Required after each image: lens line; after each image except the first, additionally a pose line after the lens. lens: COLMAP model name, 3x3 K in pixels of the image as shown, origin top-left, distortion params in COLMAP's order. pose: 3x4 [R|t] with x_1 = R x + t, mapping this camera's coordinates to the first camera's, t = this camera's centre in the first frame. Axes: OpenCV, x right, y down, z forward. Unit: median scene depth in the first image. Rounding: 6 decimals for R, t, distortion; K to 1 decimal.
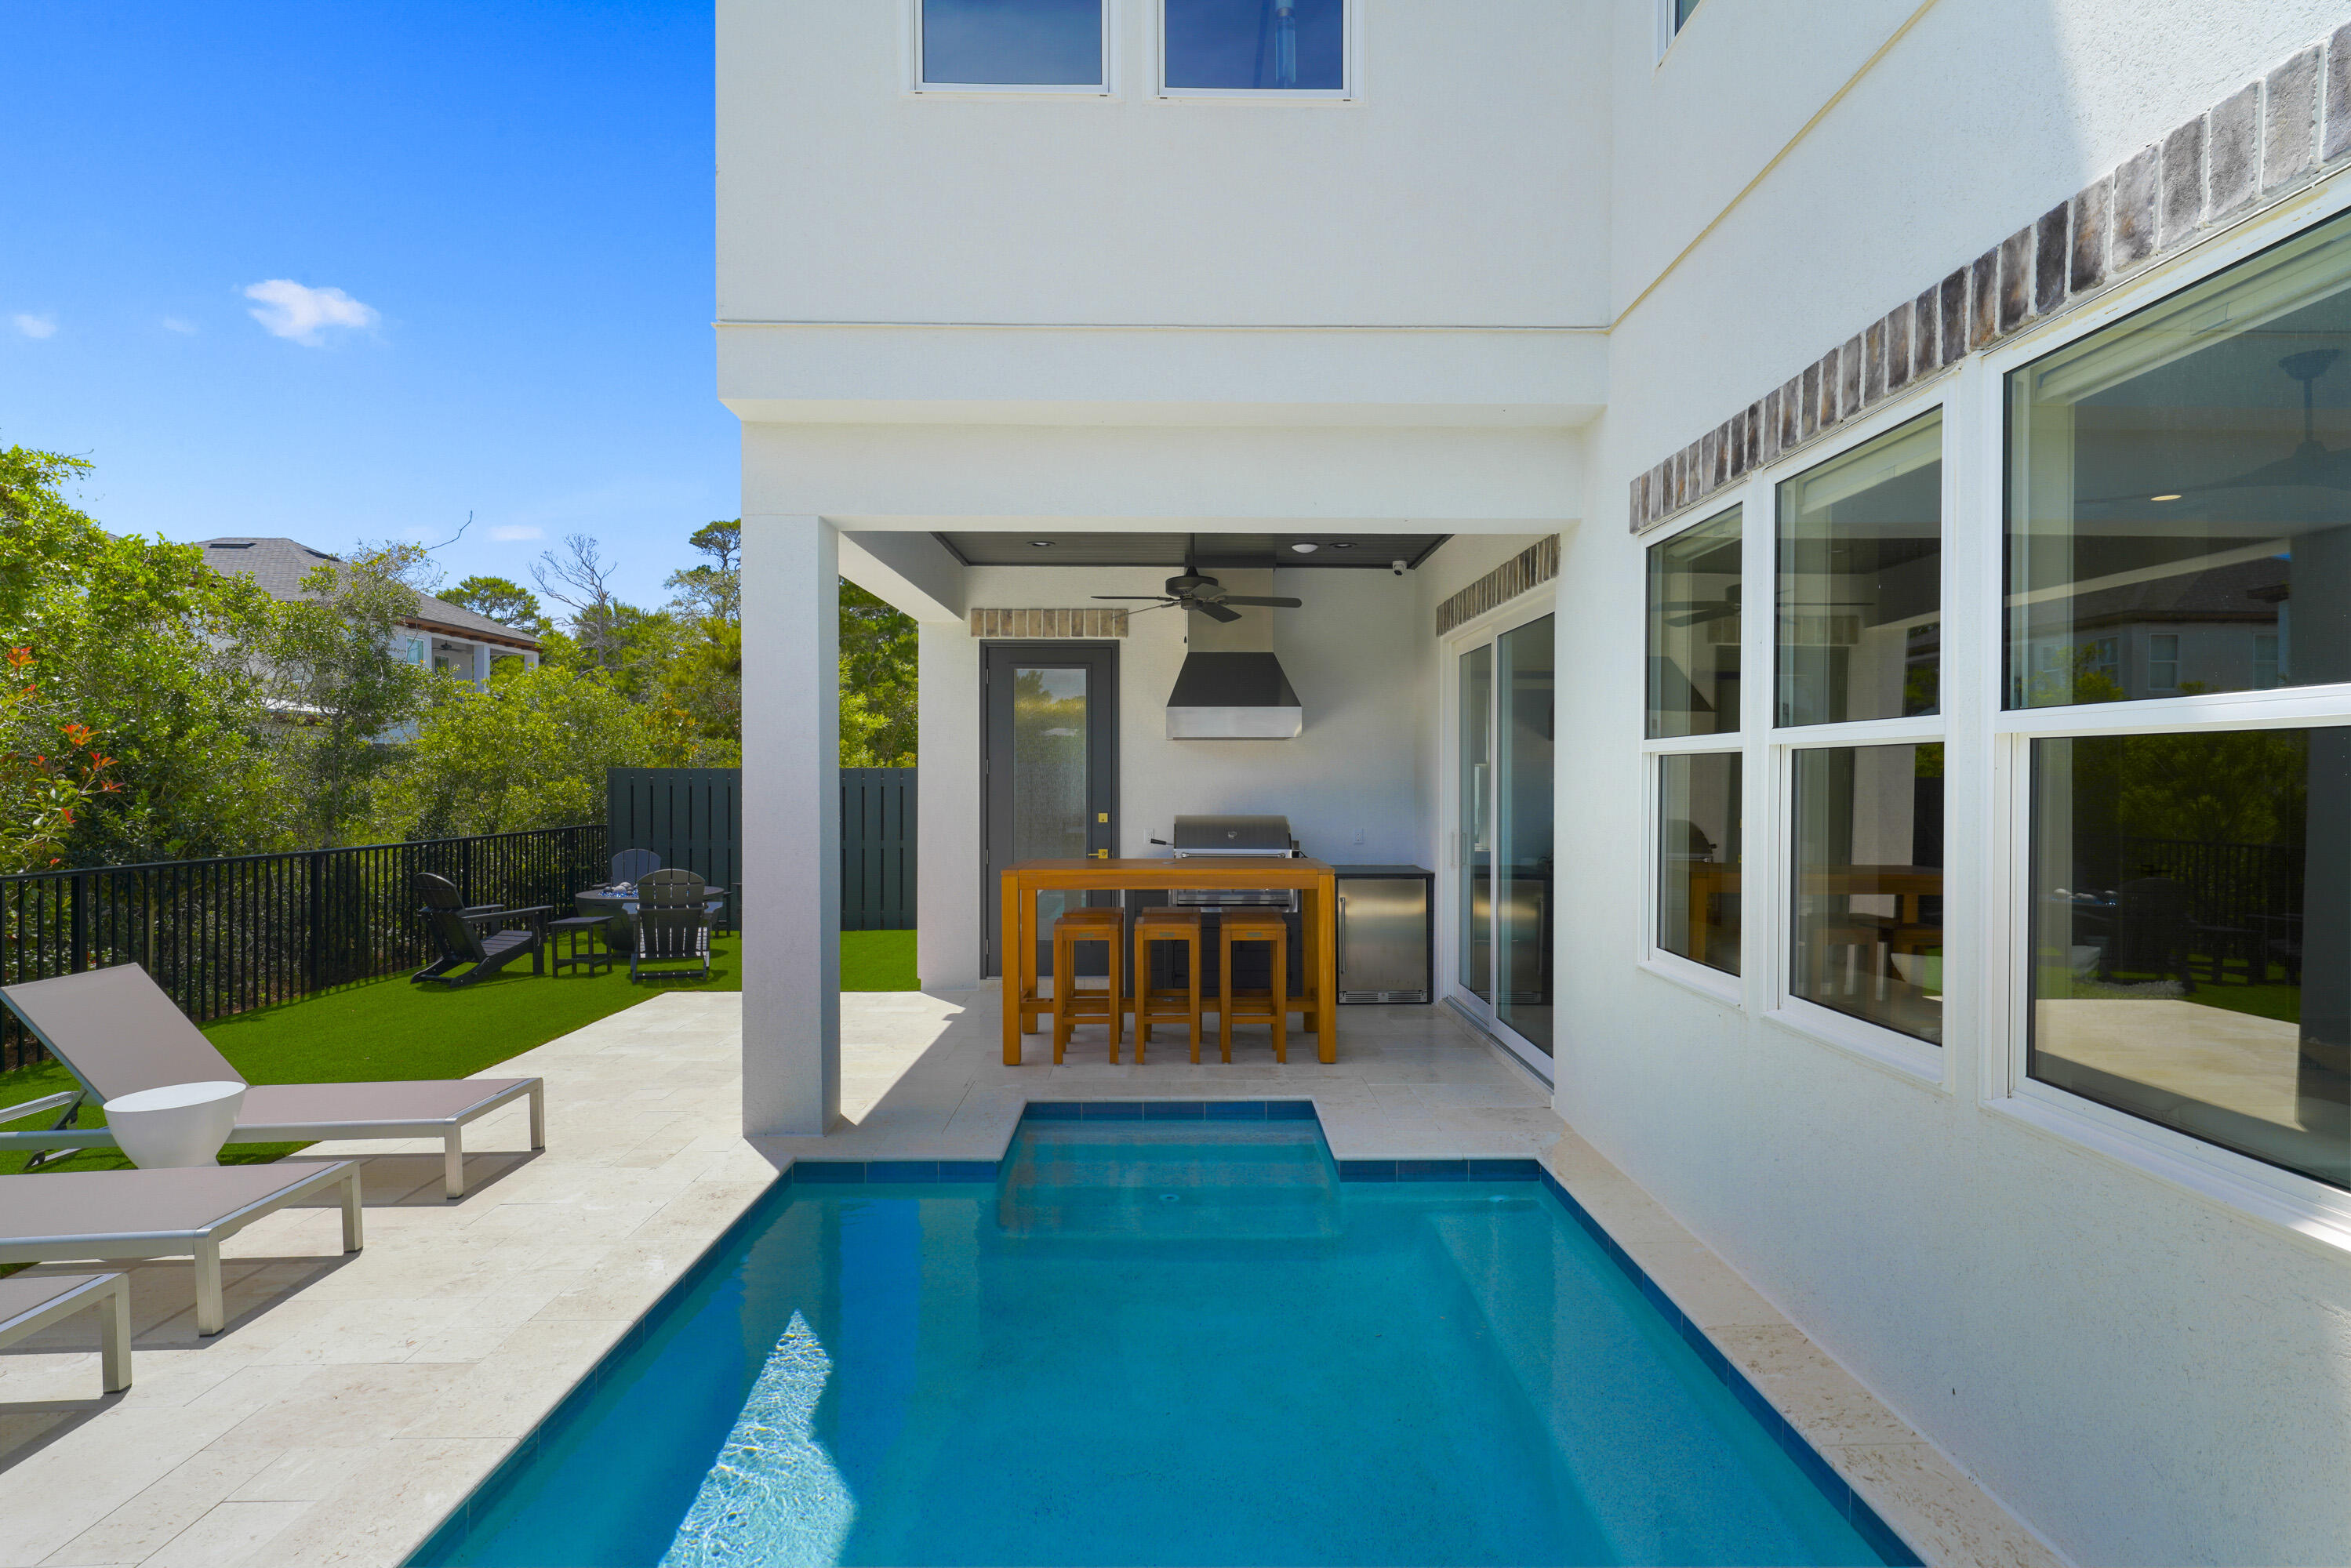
lens RADIAL K [[1225.9, 0, 1175.5], [0, 1225.9, 784.0], [0, 0, 1]] dist [-0.002757, 0.013970]
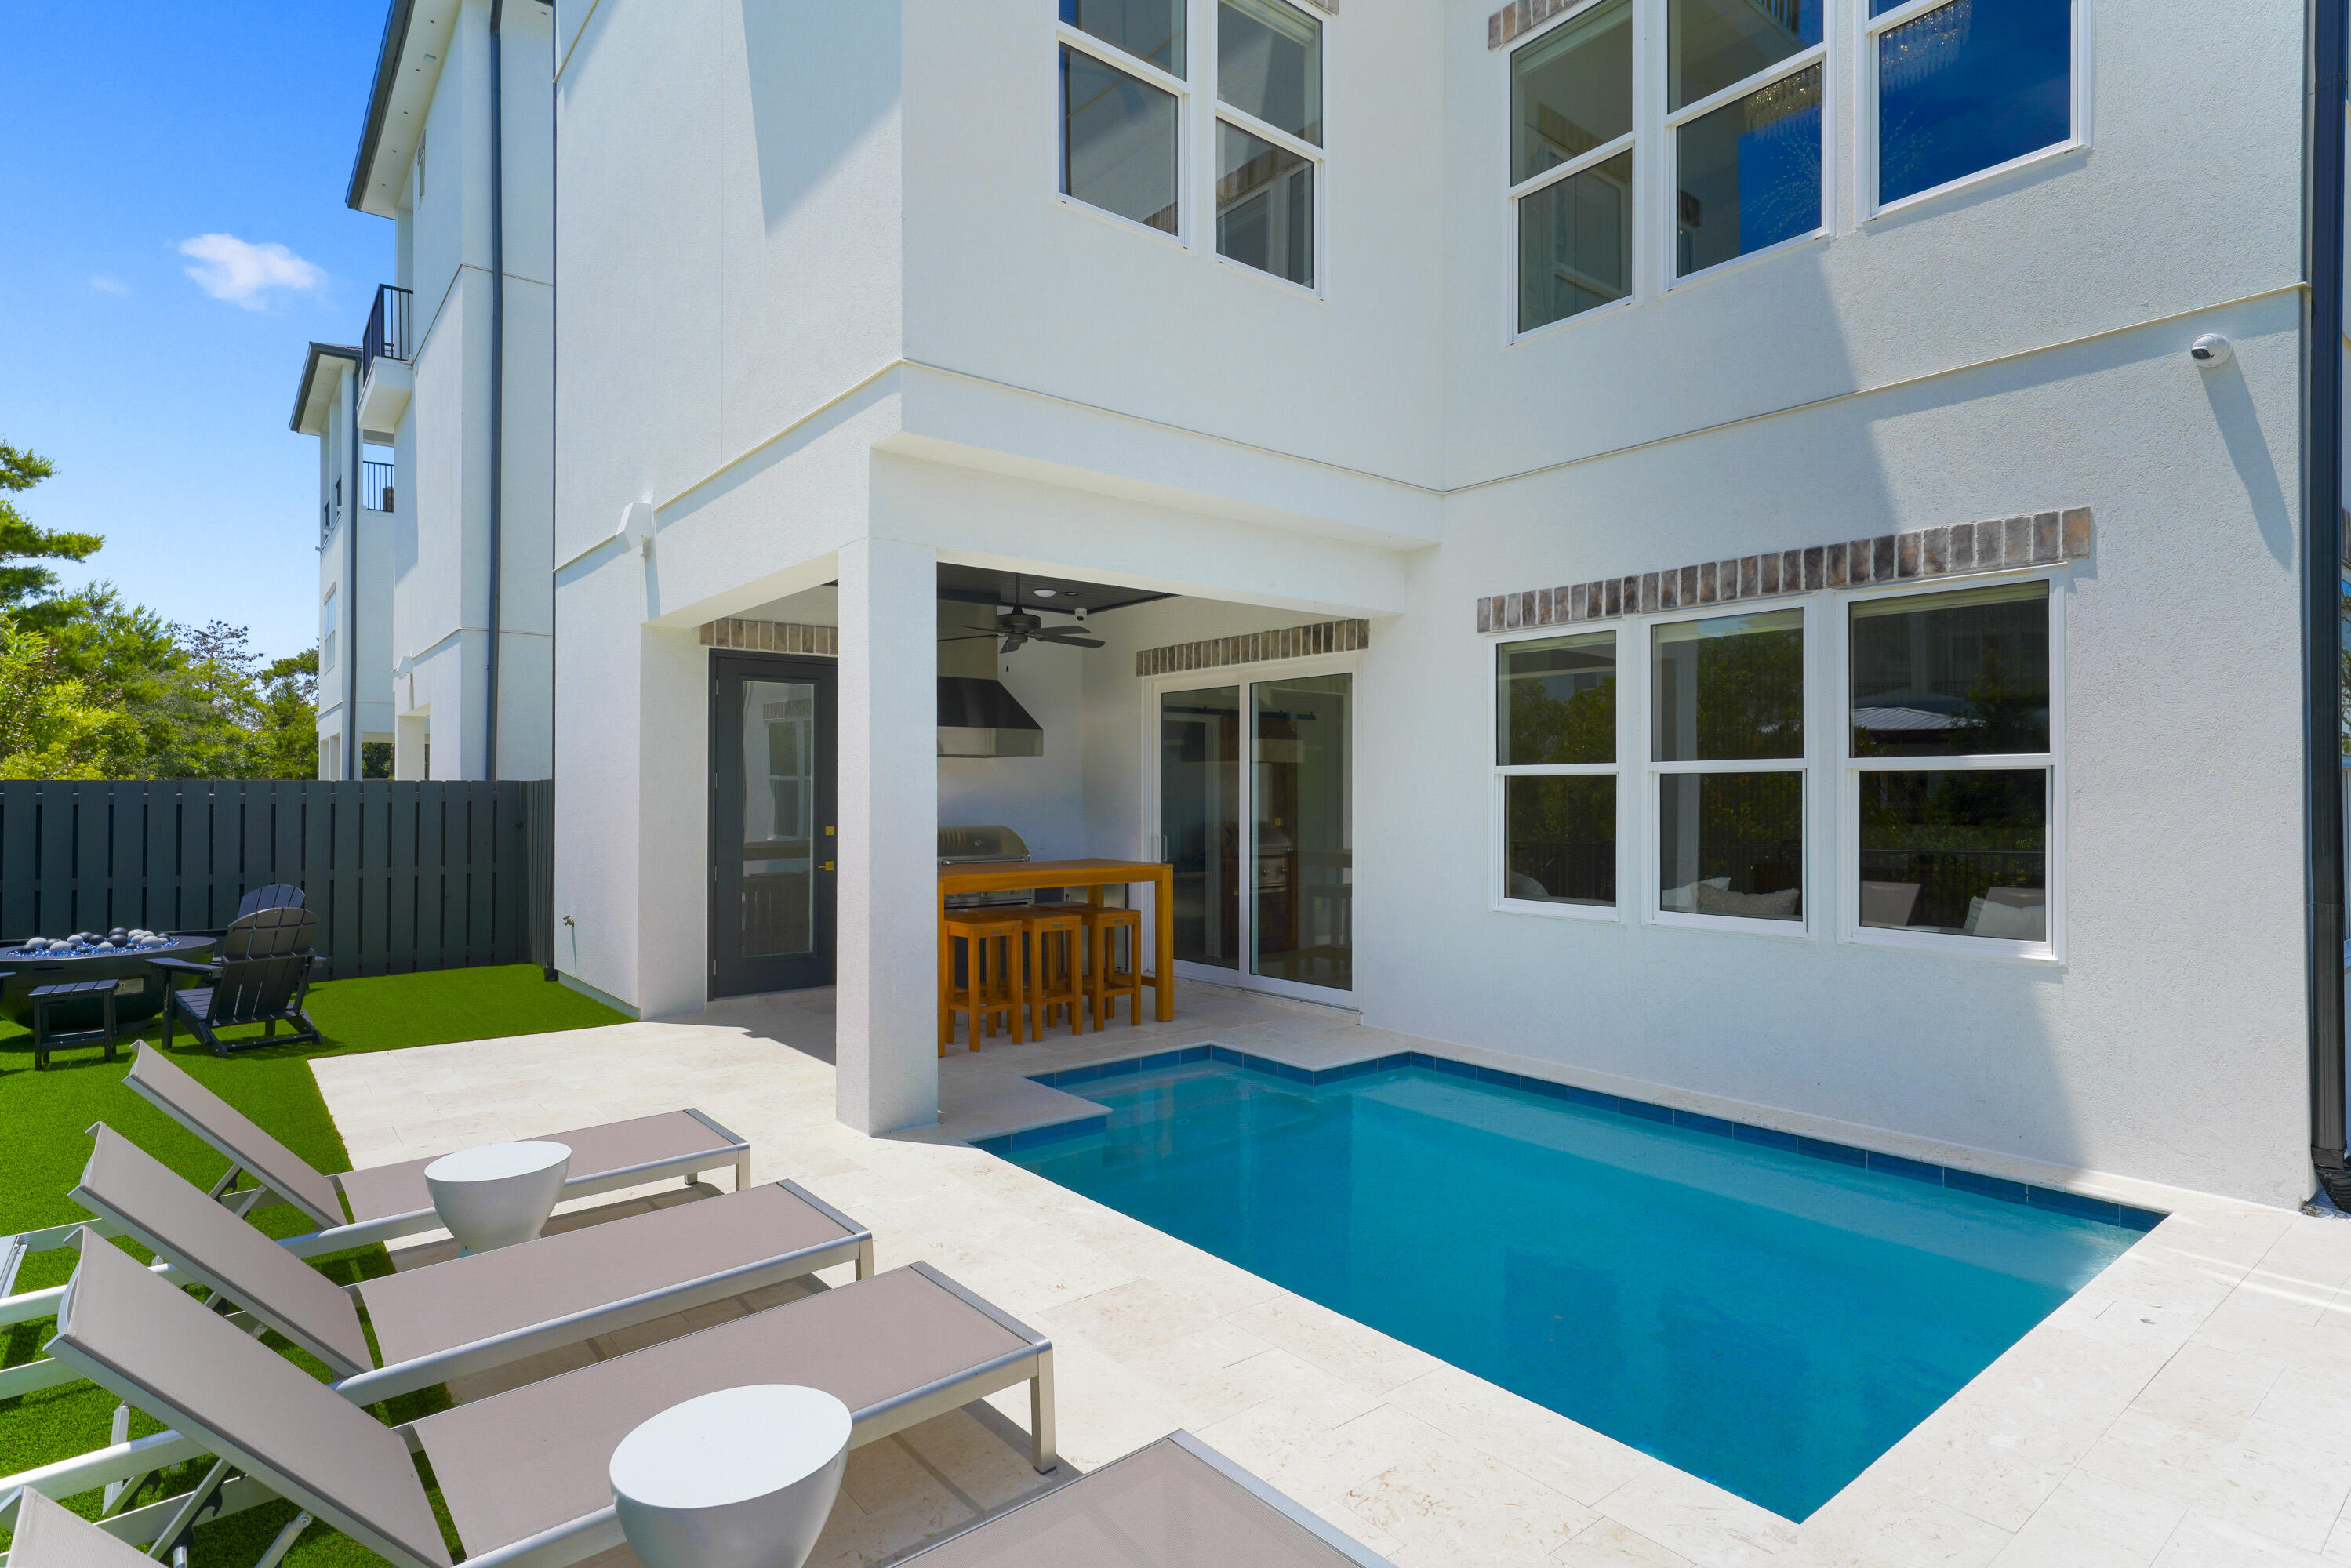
lens RADIAL K [[1225.9, 0, 1175.5], [0, 1225.9, 784.0], [0, 0, 1]] dist [-0.002757, 0.013970]
pose [[0.781542, 0.004065, 0.623840, -1.235403], [0.004004, 0.999925, -0.011531, 0.004522], [-0.623840, 0.011510, 0.781467, 0.044045]]
